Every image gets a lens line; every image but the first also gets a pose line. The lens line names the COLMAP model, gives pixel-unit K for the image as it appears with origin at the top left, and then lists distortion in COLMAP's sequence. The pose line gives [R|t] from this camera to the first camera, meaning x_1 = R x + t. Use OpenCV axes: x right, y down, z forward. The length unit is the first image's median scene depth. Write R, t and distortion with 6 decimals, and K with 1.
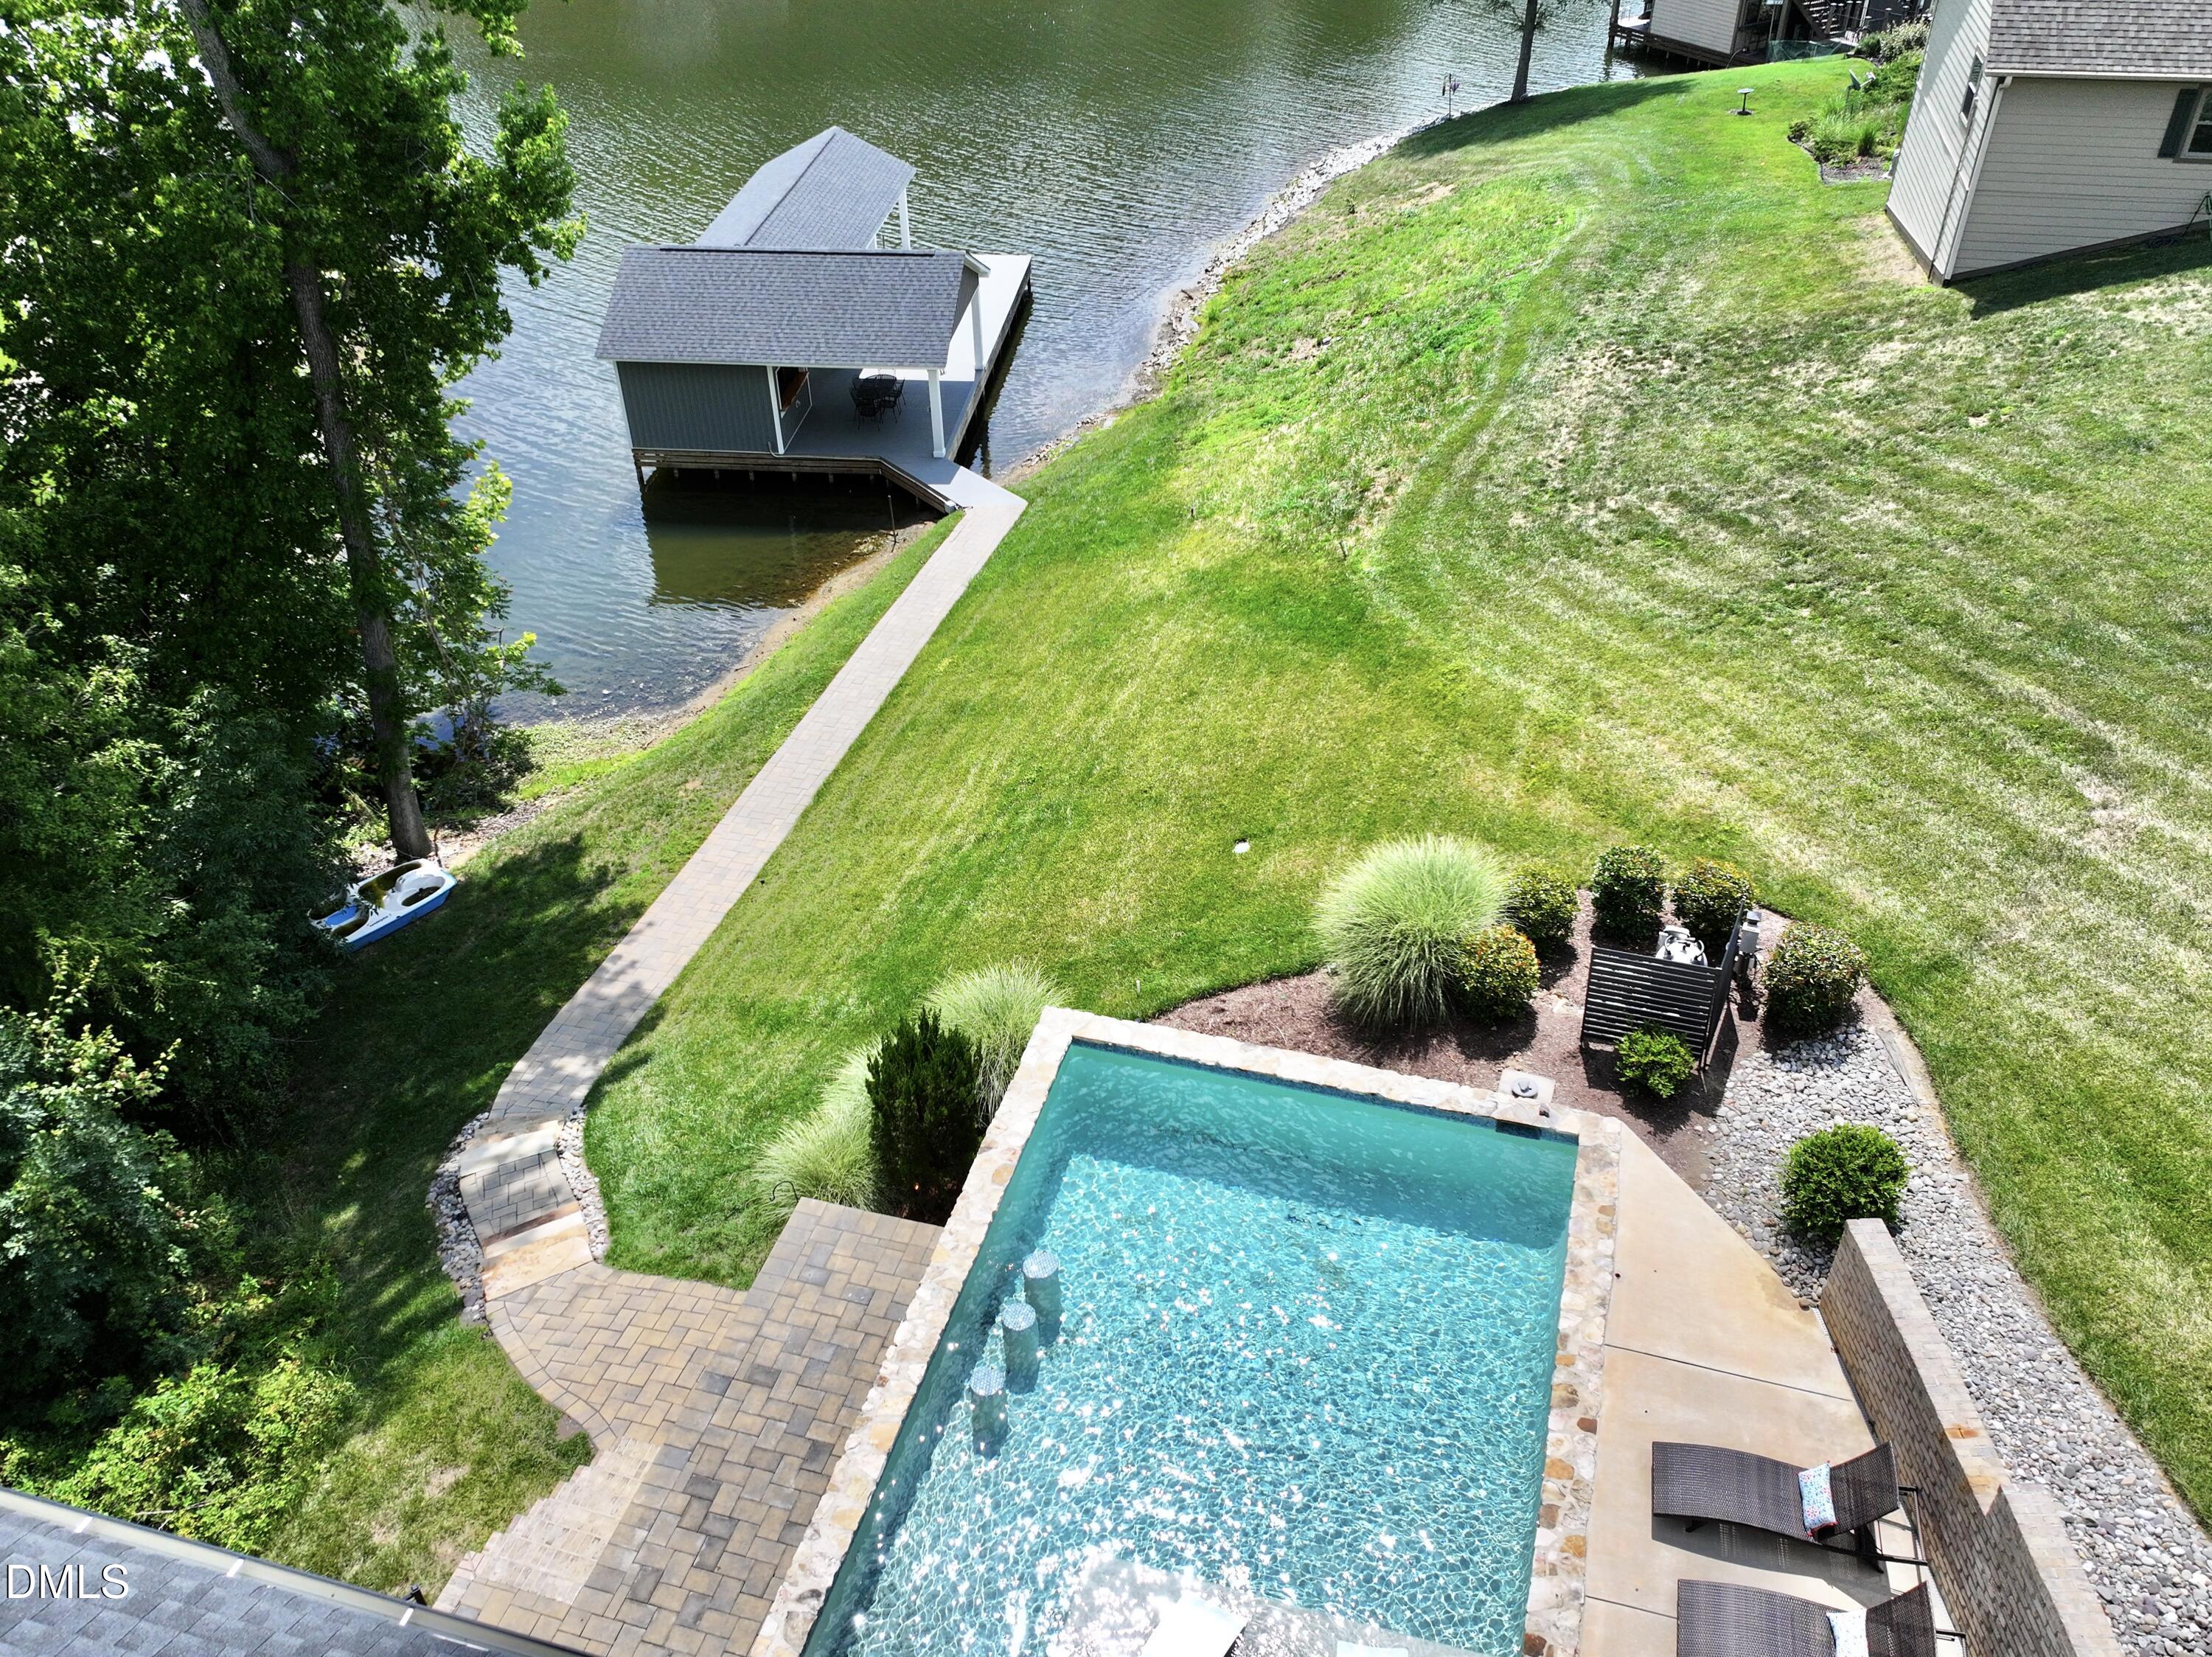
lens RADIAL K [[1751.8, 0, 1103.6], [0, 1751.8, 827.8], [0, 0, 1]] dist [0.008130, 0.003429]
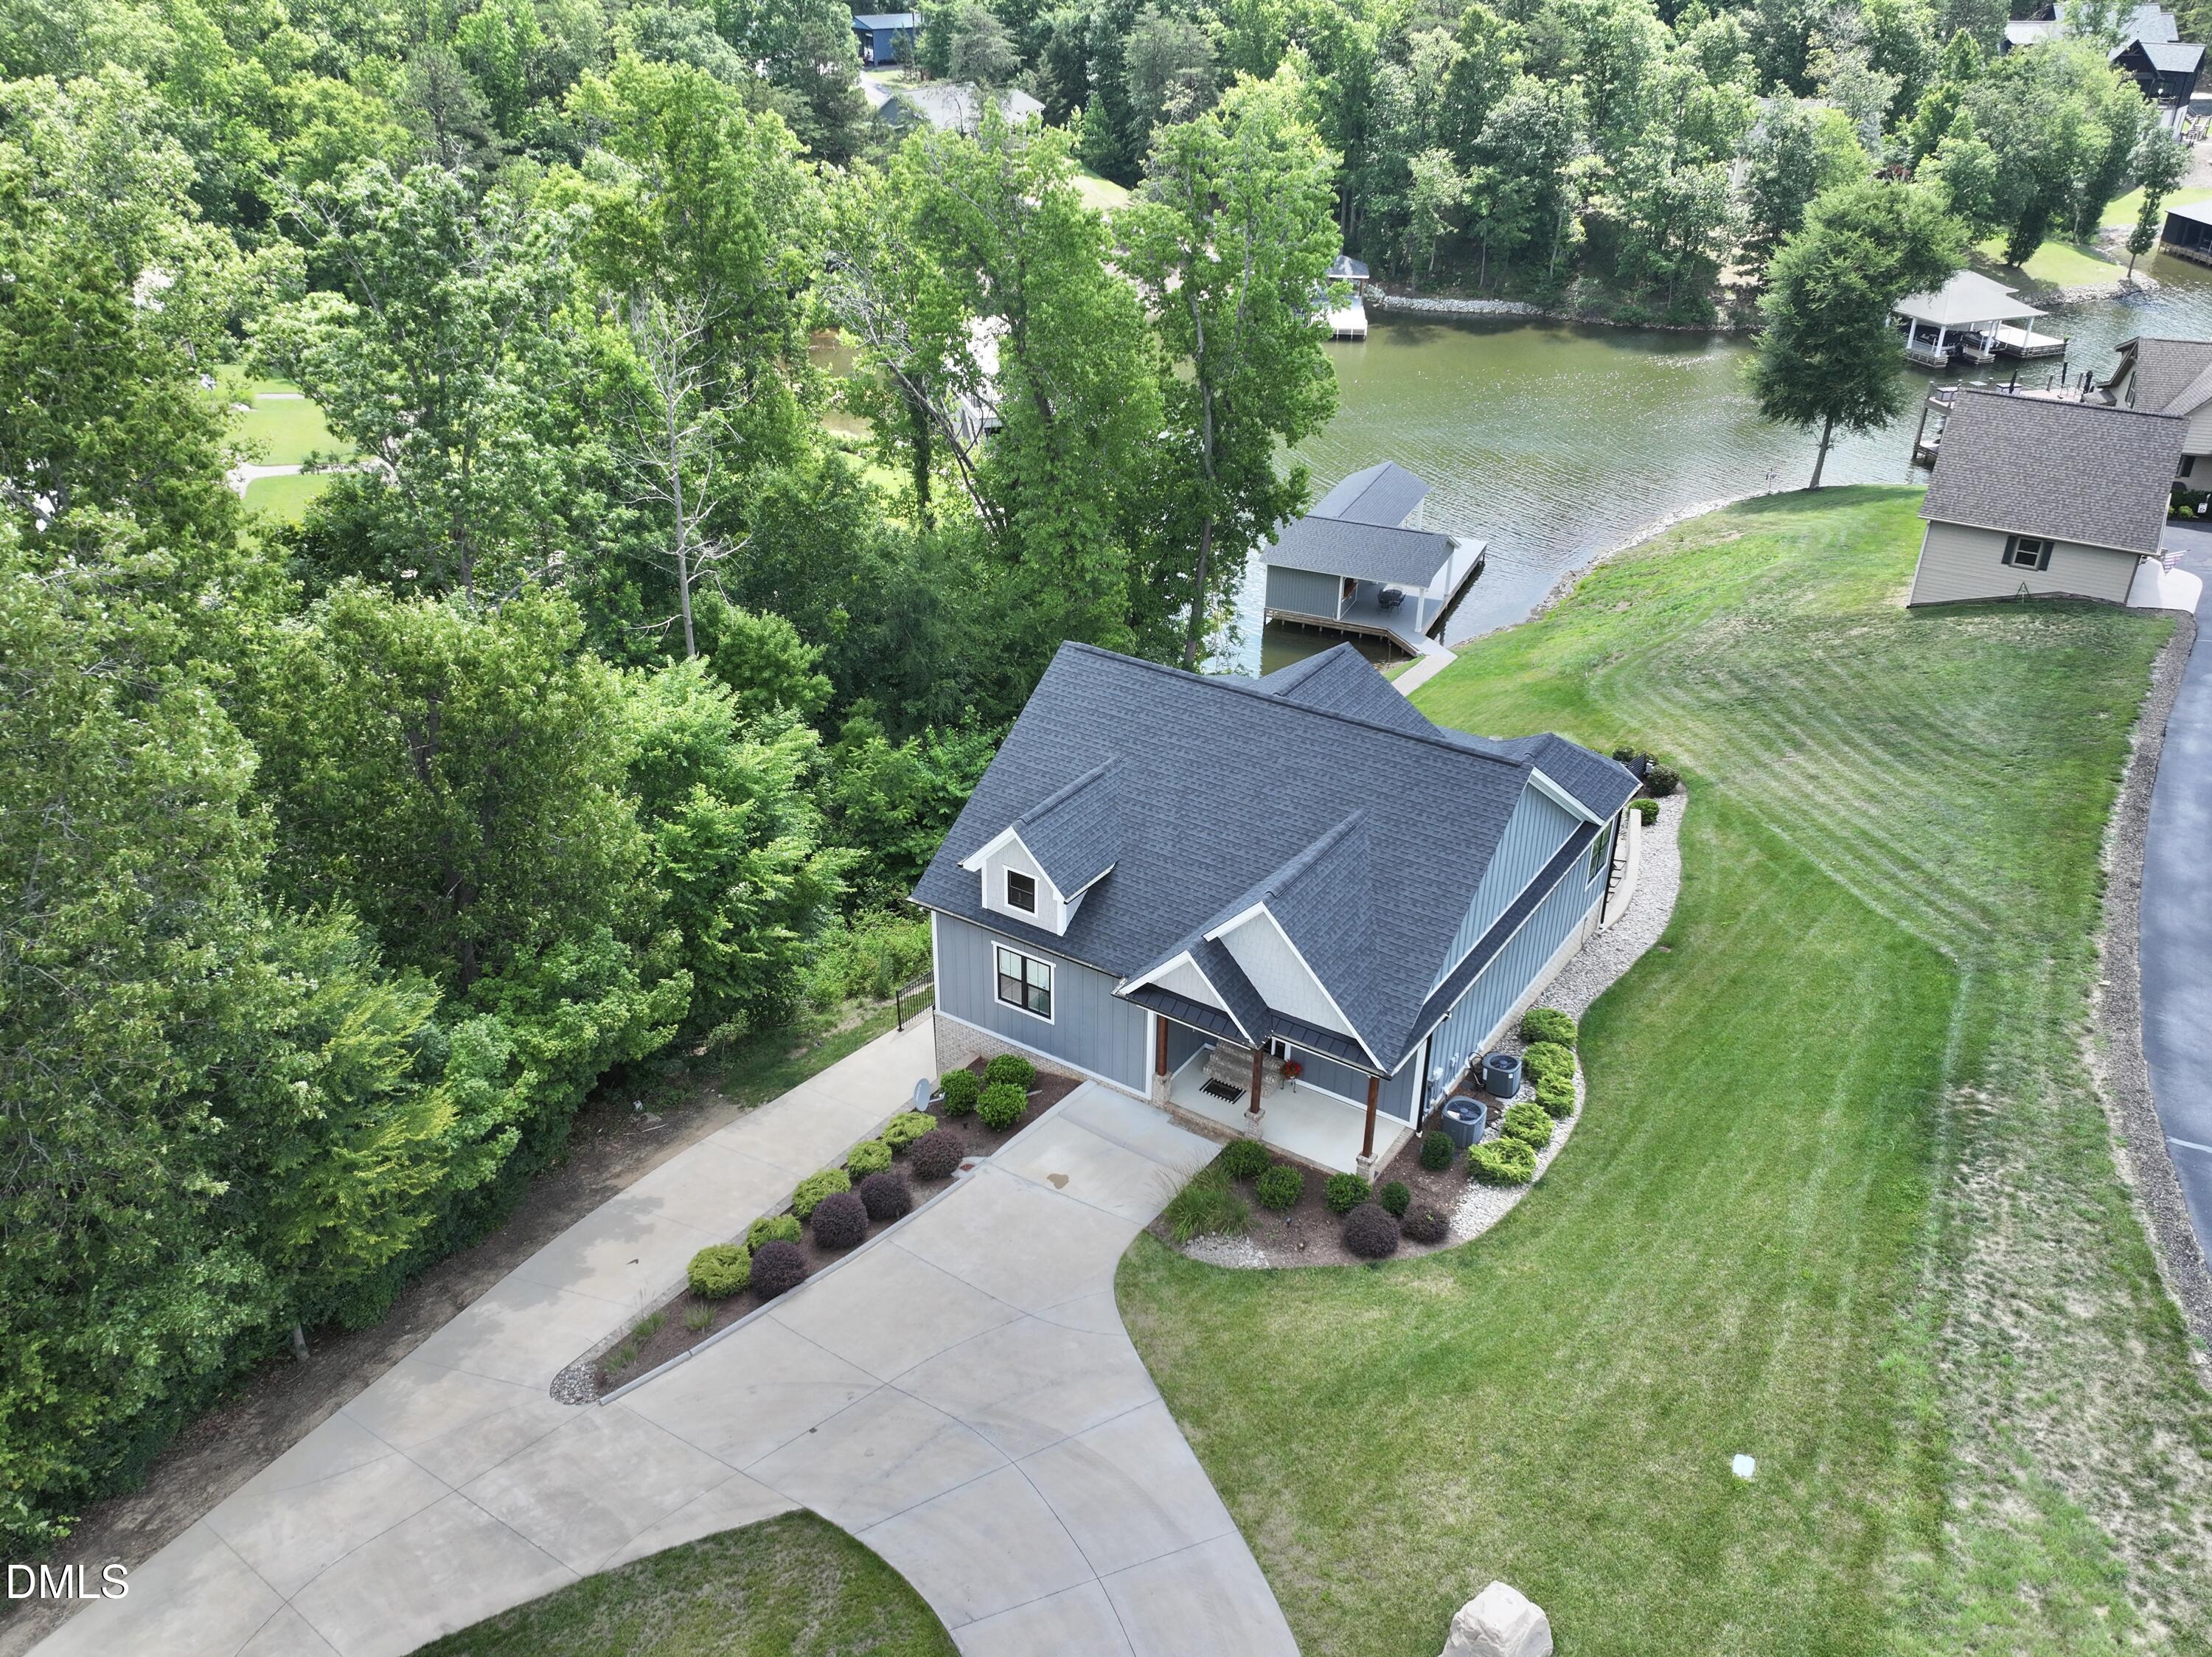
lens RADIAL K [[1751.8, 0, 1111.4], [0, 1751.8, 826.6], [0, 0, 1]] dist [0.008130, 0.003429]
pose [[0.956401, 0.167802, -0.239040, 0.083686], [-0.200142, 0.972636, -0.117993, 0.300764], [0.212699, 0.160690, 0.963814, -0.930328]]
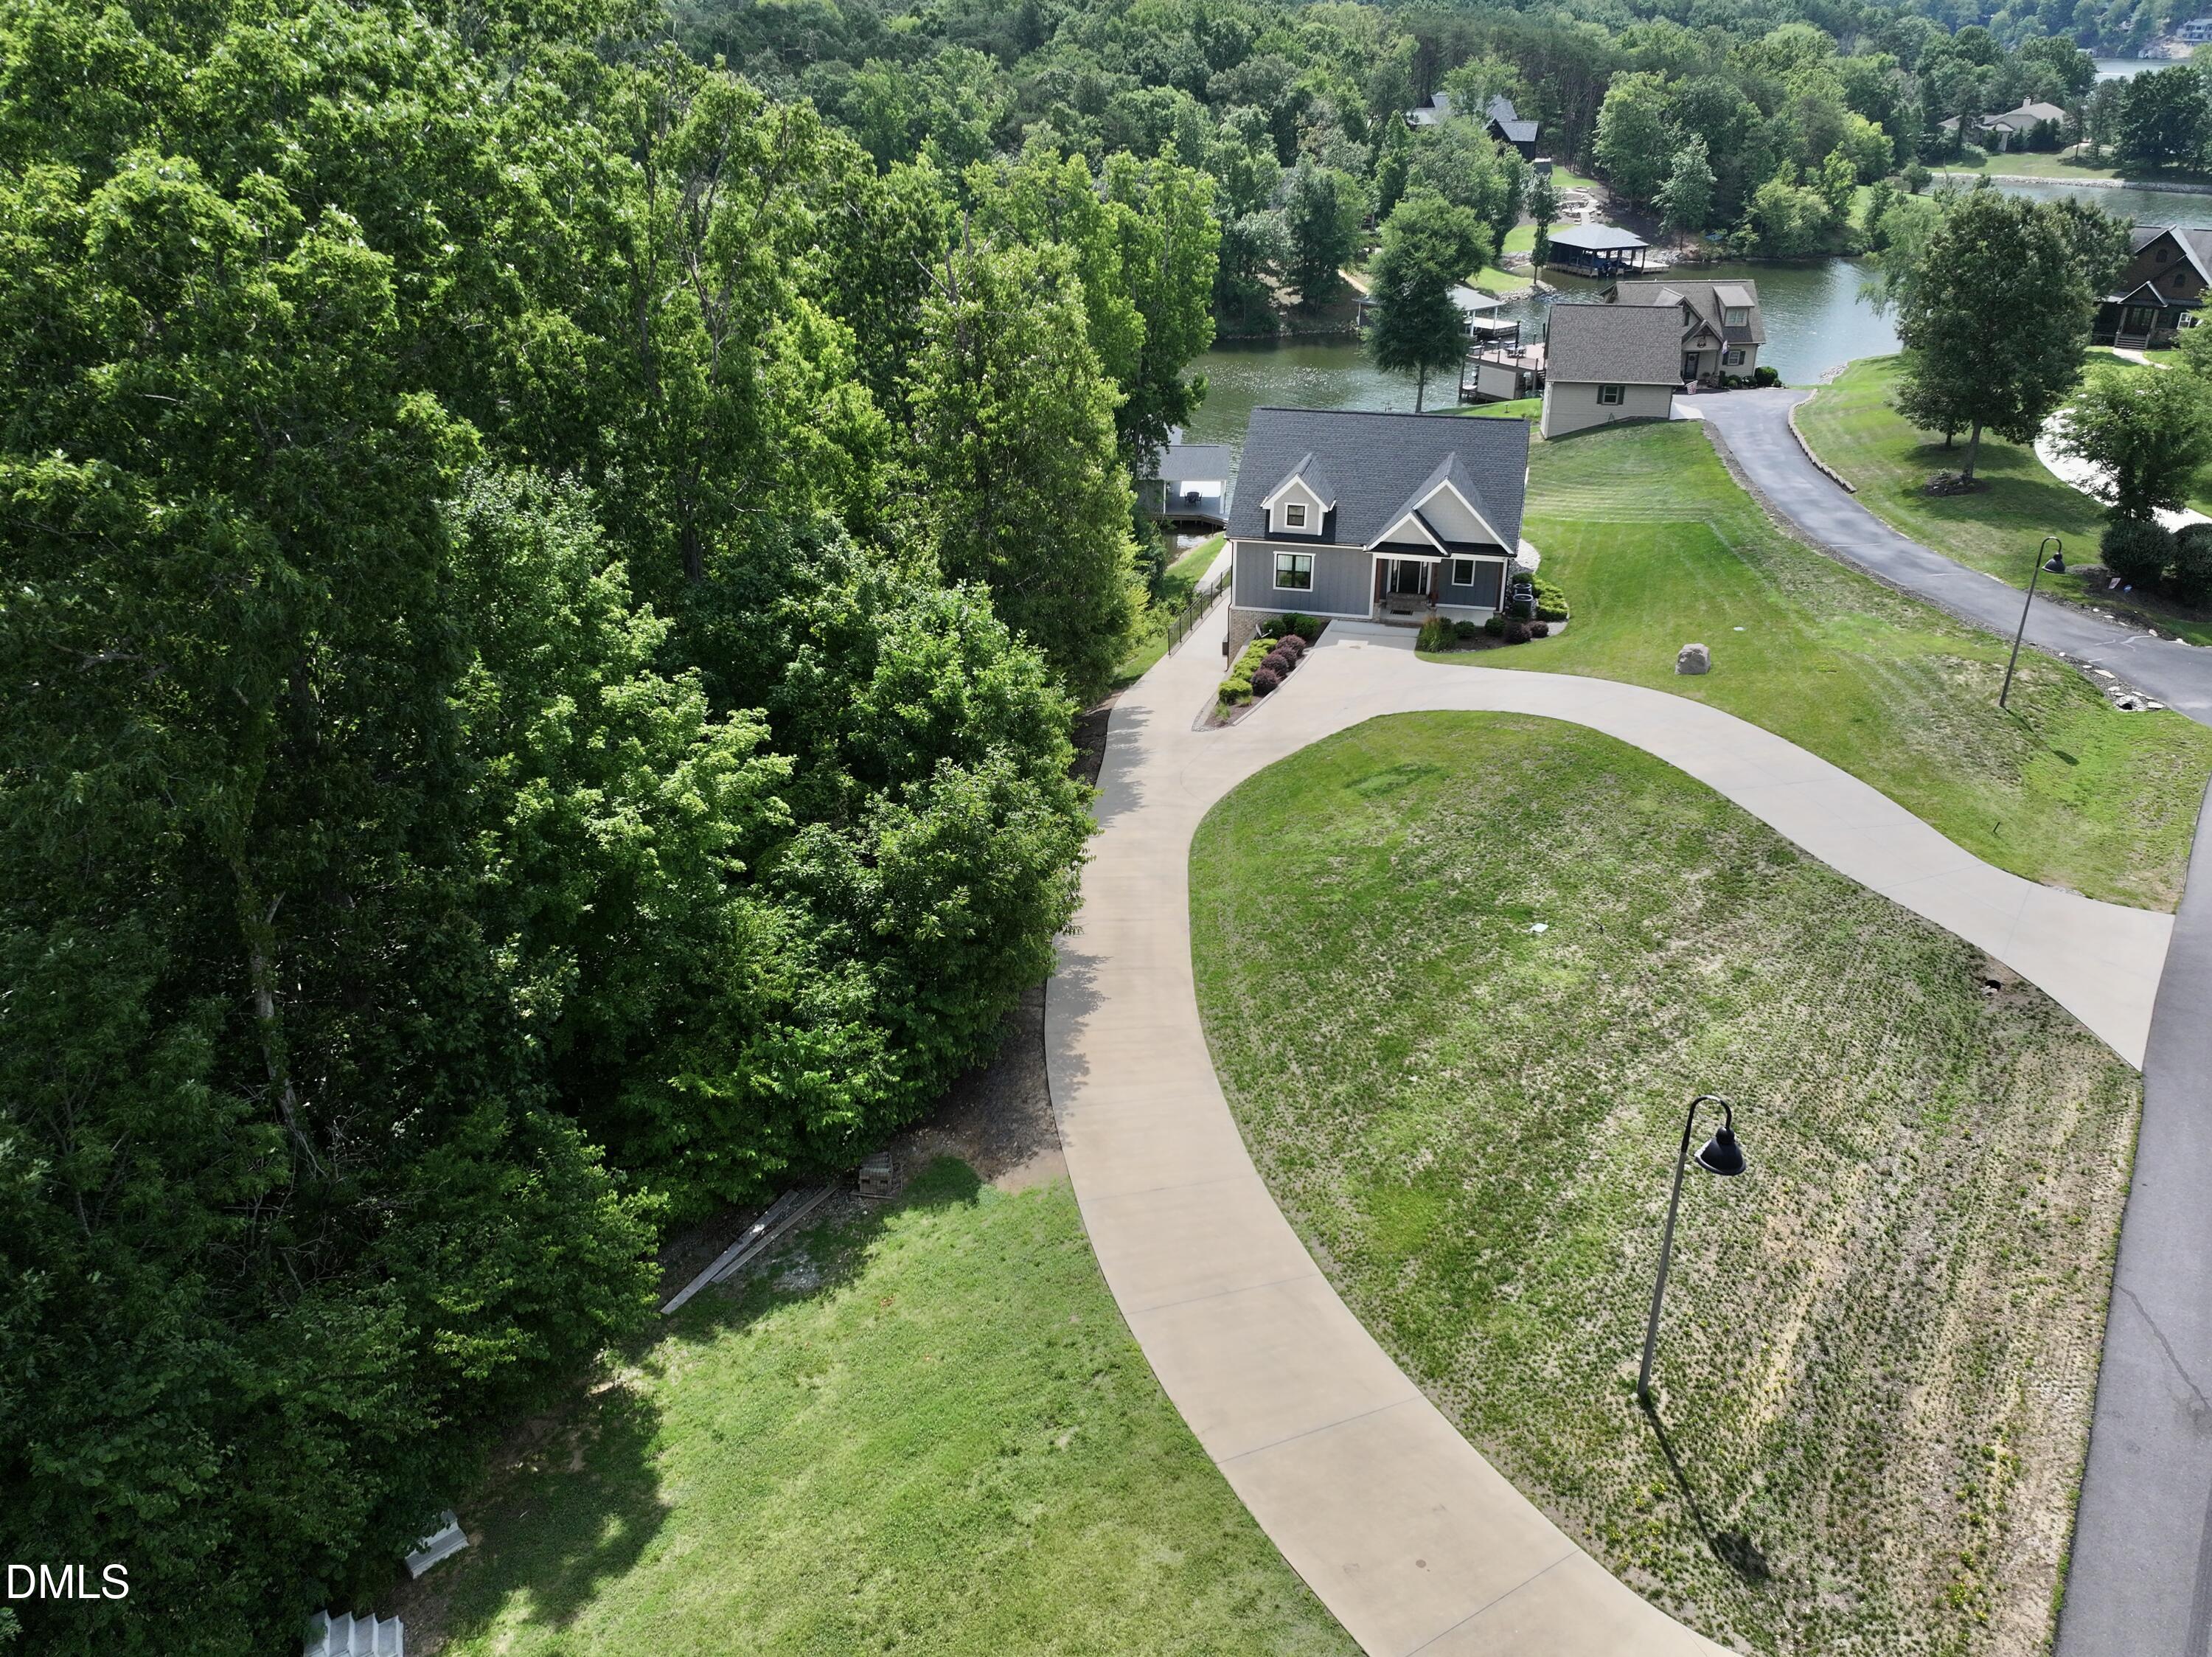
lens RADIAL K [[1751.8, 0, 1103.2], [0, 1751.8, 829.4], [0, 0, 1]] dist [0.008130, 0.003429]
pose [[0.999010, -0.000030, 0.044480, -0.410825], [0.009088, 0.979039, -0.203471, 0.859265], [-0.043541, 0.203674, 0.978070, -1.649990]]
